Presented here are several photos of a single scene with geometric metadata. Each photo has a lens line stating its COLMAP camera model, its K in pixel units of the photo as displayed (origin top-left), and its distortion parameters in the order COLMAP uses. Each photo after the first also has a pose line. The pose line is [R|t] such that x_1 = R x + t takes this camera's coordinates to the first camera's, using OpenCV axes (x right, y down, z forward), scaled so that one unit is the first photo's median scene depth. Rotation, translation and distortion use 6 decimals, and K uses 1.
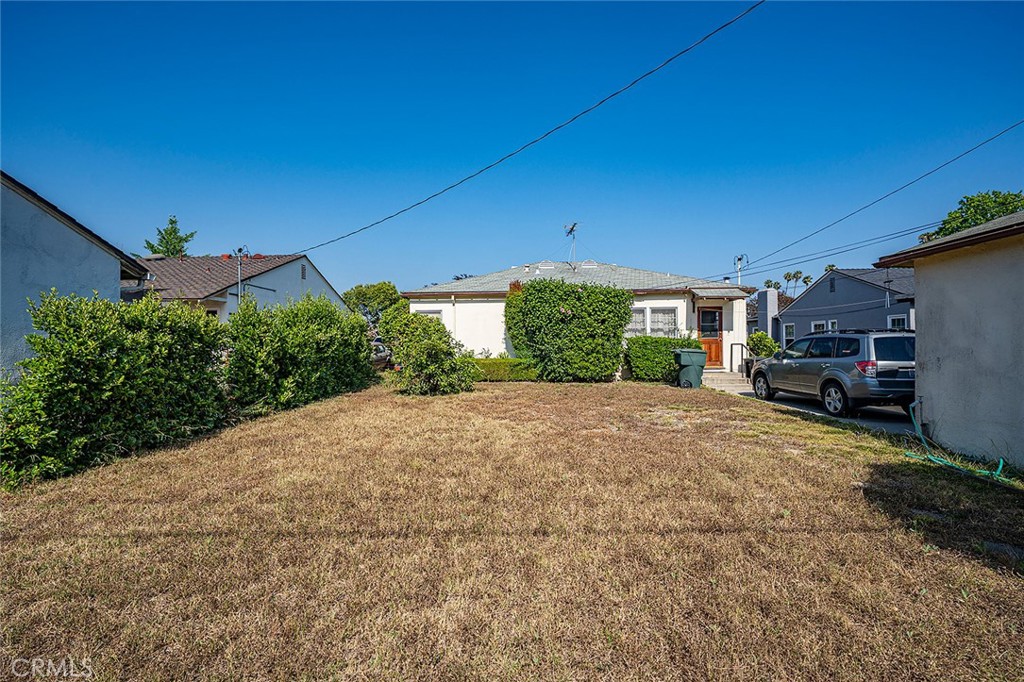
lens RADIAL K [[472.8, 0, 507.6], [0, 472.8, 340.0], [0, 0, 1]] dist [0.003676, 0.001487]
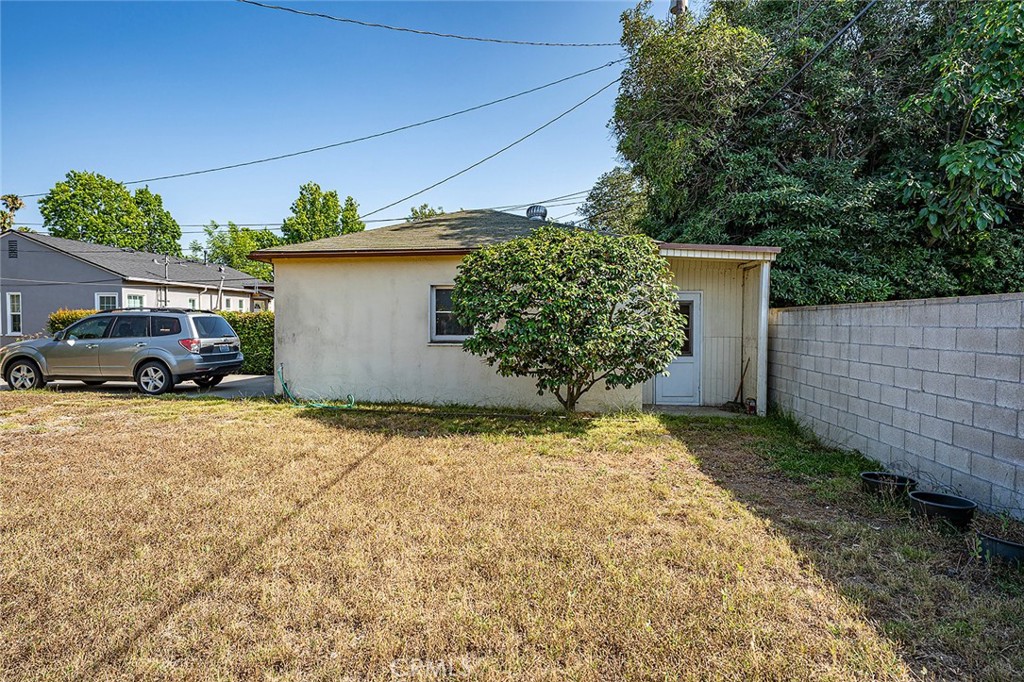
lens RADIAL K [[527.1, 0, 508.6], [0, 527.1, 336.6], [0, 0, 1]] dist [0.010740, 0.003278]
pose [[0.065951, -0.018066, 0.997659, -0.238851], [-0.016463, 0.999680, 0.019191, 0.002975], [-0.997687, -0.017690, 0.065633, 0.124212]]
